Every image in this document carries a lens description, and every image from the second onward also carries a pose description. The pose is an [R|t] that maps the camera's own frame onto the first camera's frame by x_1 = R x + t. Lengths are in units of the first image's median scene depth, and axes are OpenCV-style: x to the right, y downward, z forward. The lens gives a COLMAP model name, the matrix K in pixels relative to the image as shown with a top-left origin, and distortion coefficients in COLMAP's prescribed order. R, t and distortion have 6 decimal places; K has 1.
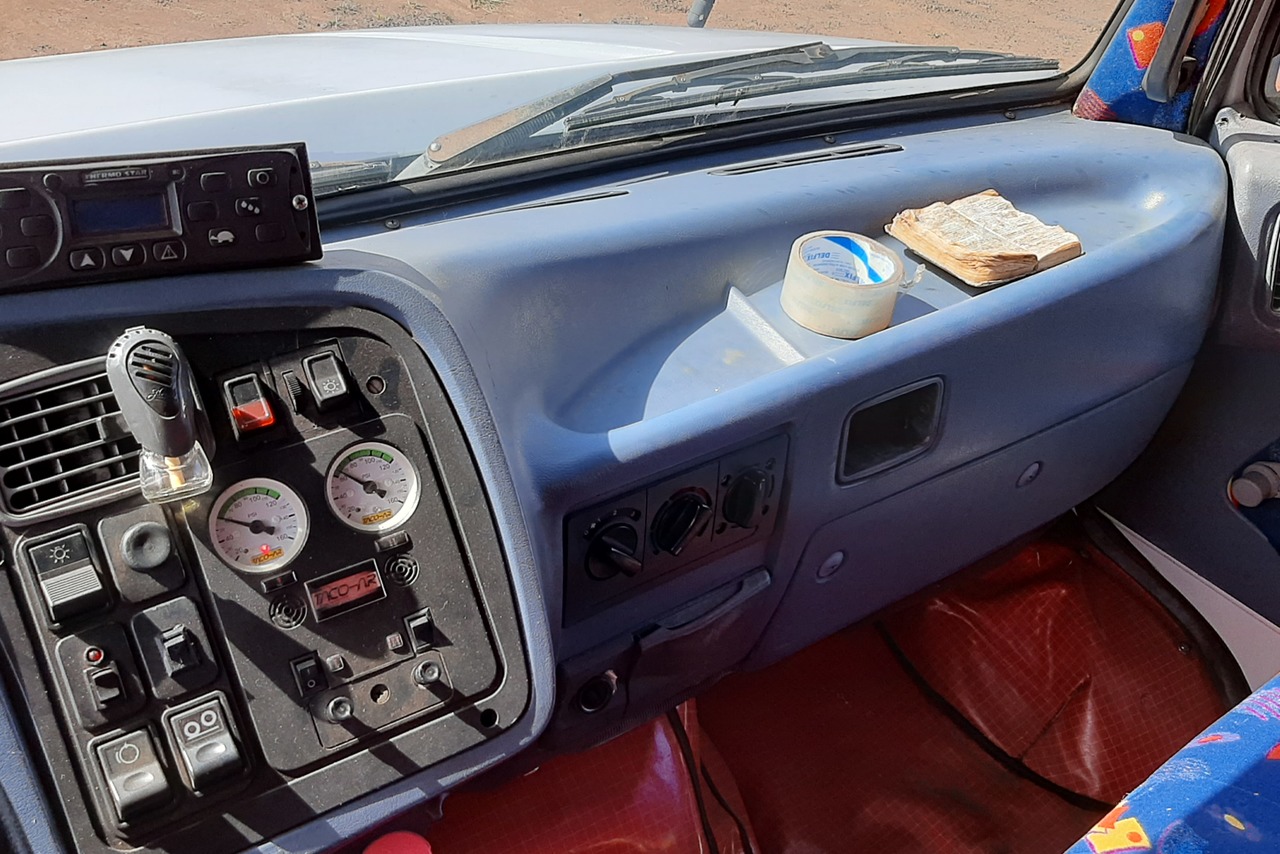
lens RADIAL K [[1178.6, 0, 640.0], [0, 1178.6, 427.0], [0, 0, 1]] dist [0.010263, -0.109220]
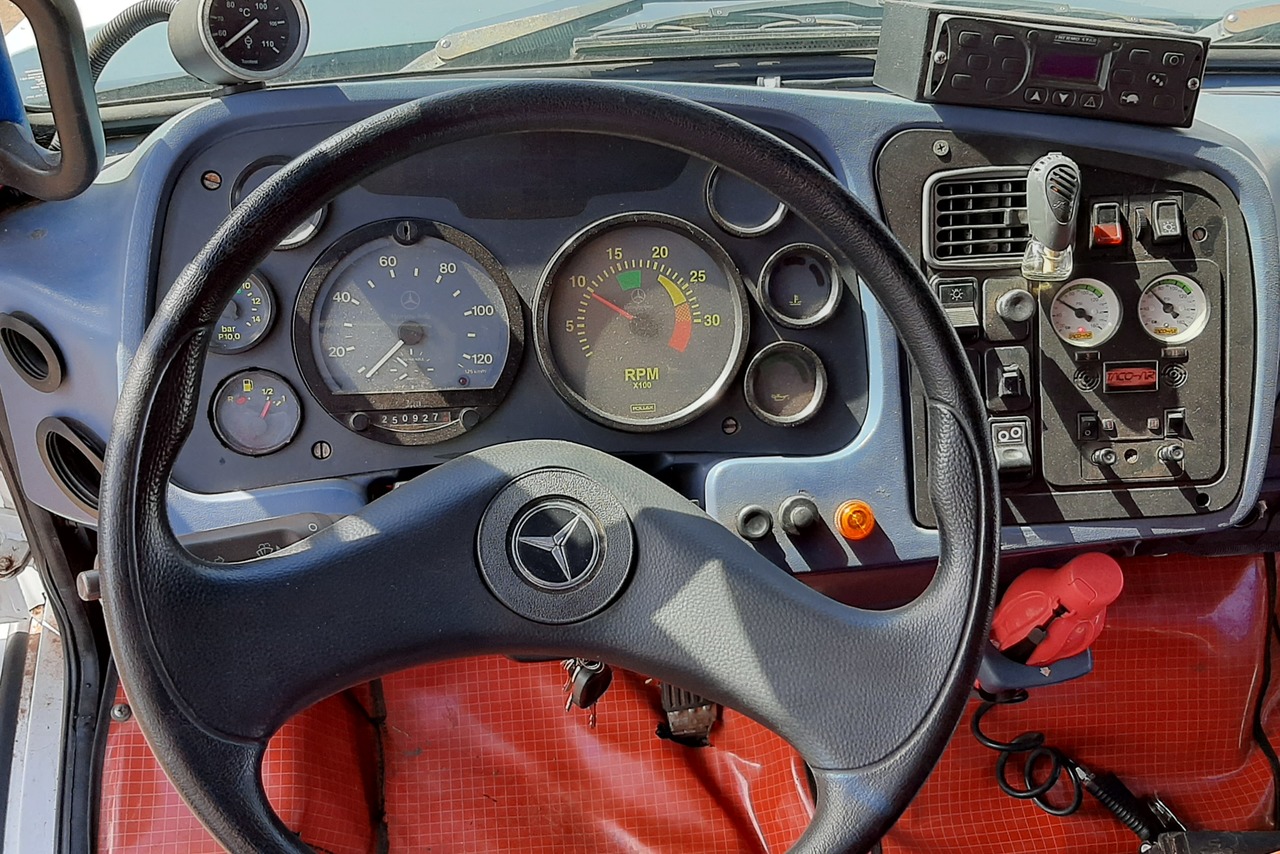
lens RADIAL K [[1178.6, 0, 640.0], [0, 1178.6, 427.0], [0, 0, 1]] dist [0.010263, -0.109220]
pose [[0.874265, 0.324409, -0.361136, -0.238461], [-0.251399, 0.938956, 0.234861, 0.016278], [0.415282, -0.114542, 0.902453, -0.477985]]
